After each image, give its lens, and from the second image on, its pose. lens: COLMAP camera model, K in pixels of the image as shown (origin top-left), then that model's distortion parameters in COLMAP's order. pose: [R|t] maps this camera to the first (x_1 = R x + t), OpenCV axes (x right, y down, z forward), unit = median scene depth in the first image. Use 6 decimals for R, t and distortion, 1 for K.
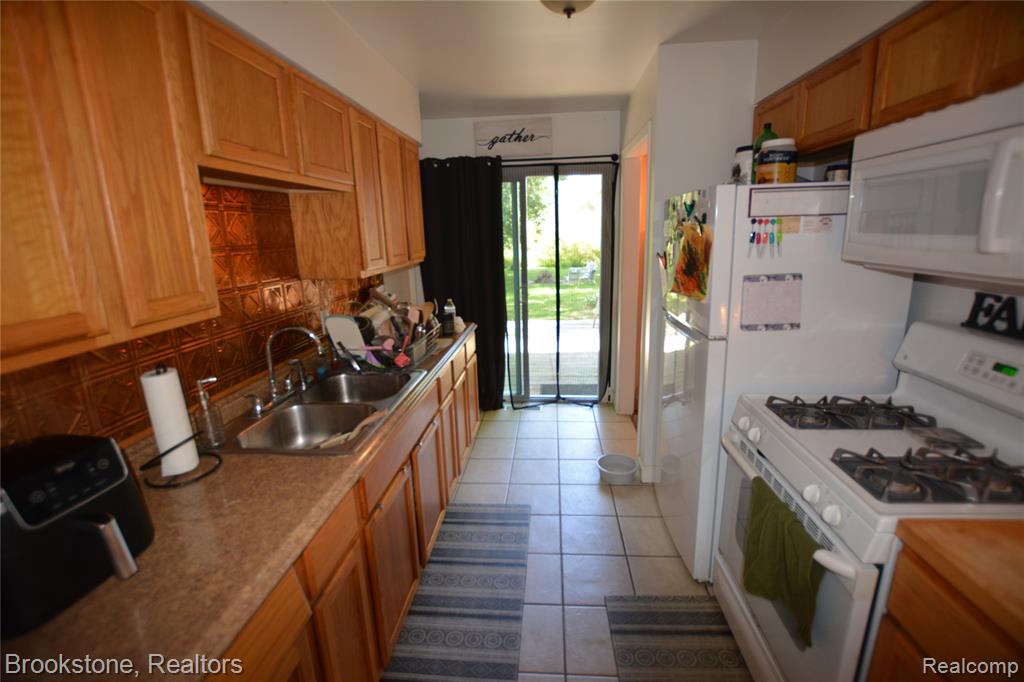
lens RADIAL K [[451.2, 0, 510.1], [0, 451.2, 336.7], [0, 0, 1]] dist [-0.024346, 0.000857]
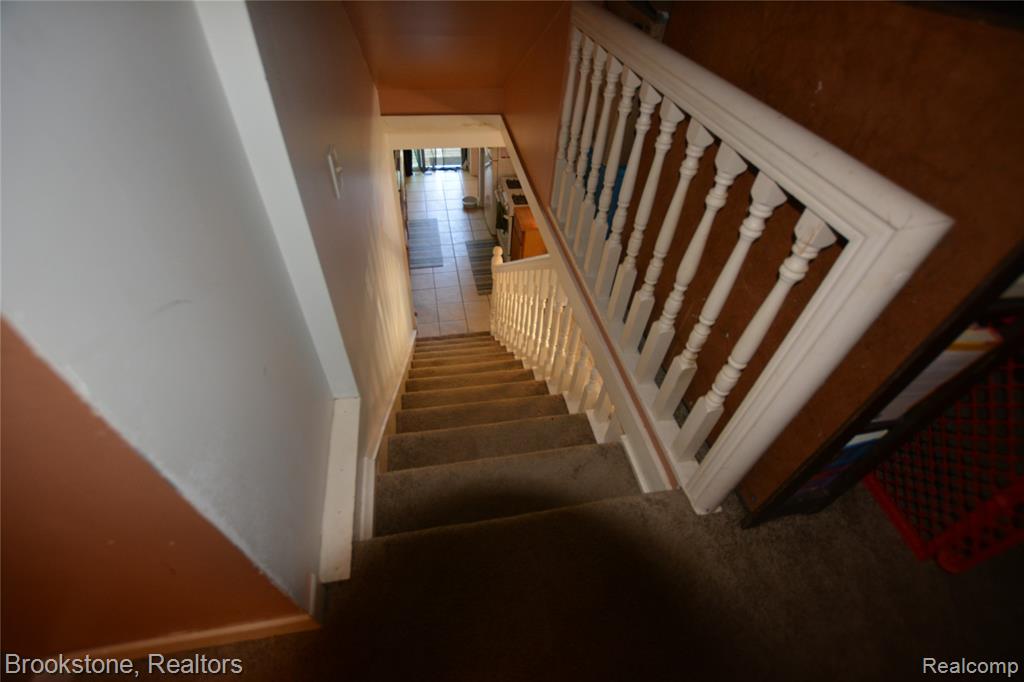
lens RADIAL K [[451.2, 0, 510.1], [0, 451.2, 336.7], [0, 0, 1]] dist [-0.024346, 0.000857]
pose [[0.960907, -0.140692, 0.238461, -0.332105], [-0.008824, 0.845270, 0.534266, -0.554611], [-0.276731, -0.515484, 0.810985, -1.985959]]
